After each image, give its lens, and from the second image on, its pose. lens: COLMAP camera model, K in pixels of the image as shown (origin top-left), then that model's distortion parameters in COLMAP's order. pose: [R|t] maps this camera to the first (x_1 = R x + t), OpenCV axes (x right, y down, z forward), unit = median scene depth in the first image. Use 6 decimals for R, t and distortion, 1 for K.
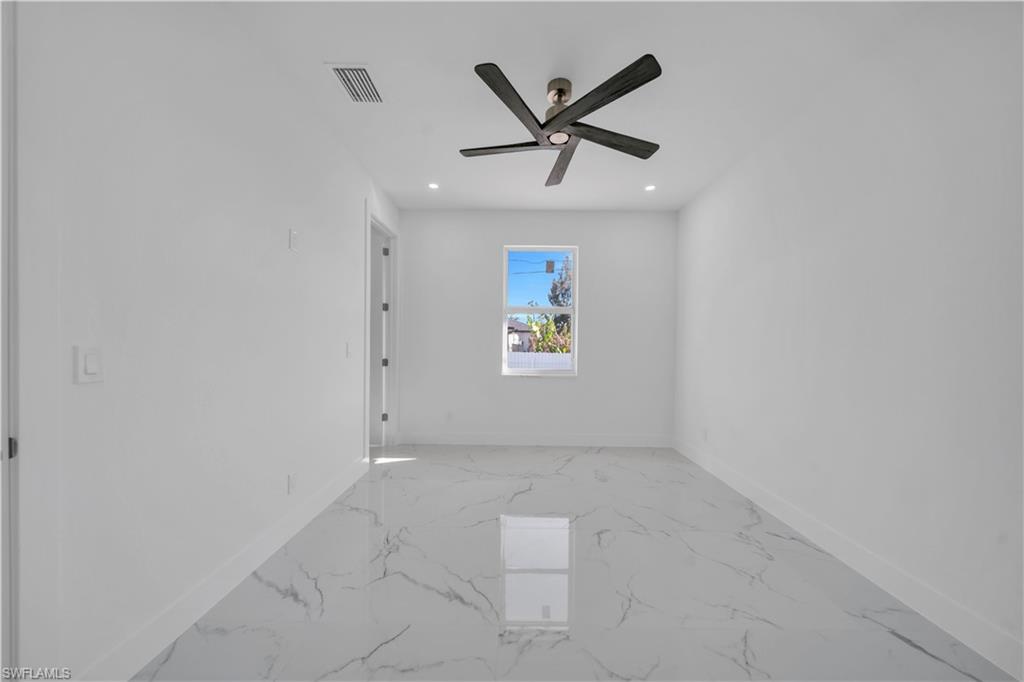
lens RADIAL K [[352.6, 0, 512.3], [0, 352.6, 346.0], [0, 0, 1]] dist [-0.001565, -0.000034]
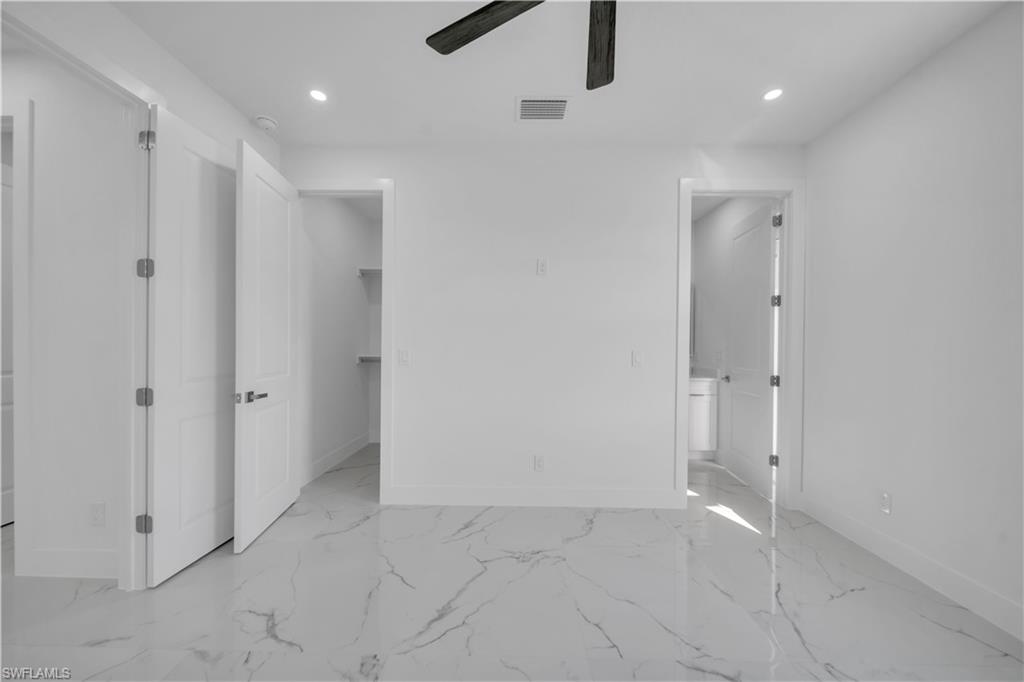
lens RADIAL K [[352.6, 0, 512.3], [0, 352.6, 346.0], [0, 0, 1]] dist [-0.001565, -0.000034]
pose [[-0.004451, -0.008279, -0.999956, 0.727799], [-0.020618, 0.999754, -0.008186, -0.012102], [0.999778, 0.020580, -0.004621, 1.071413]]
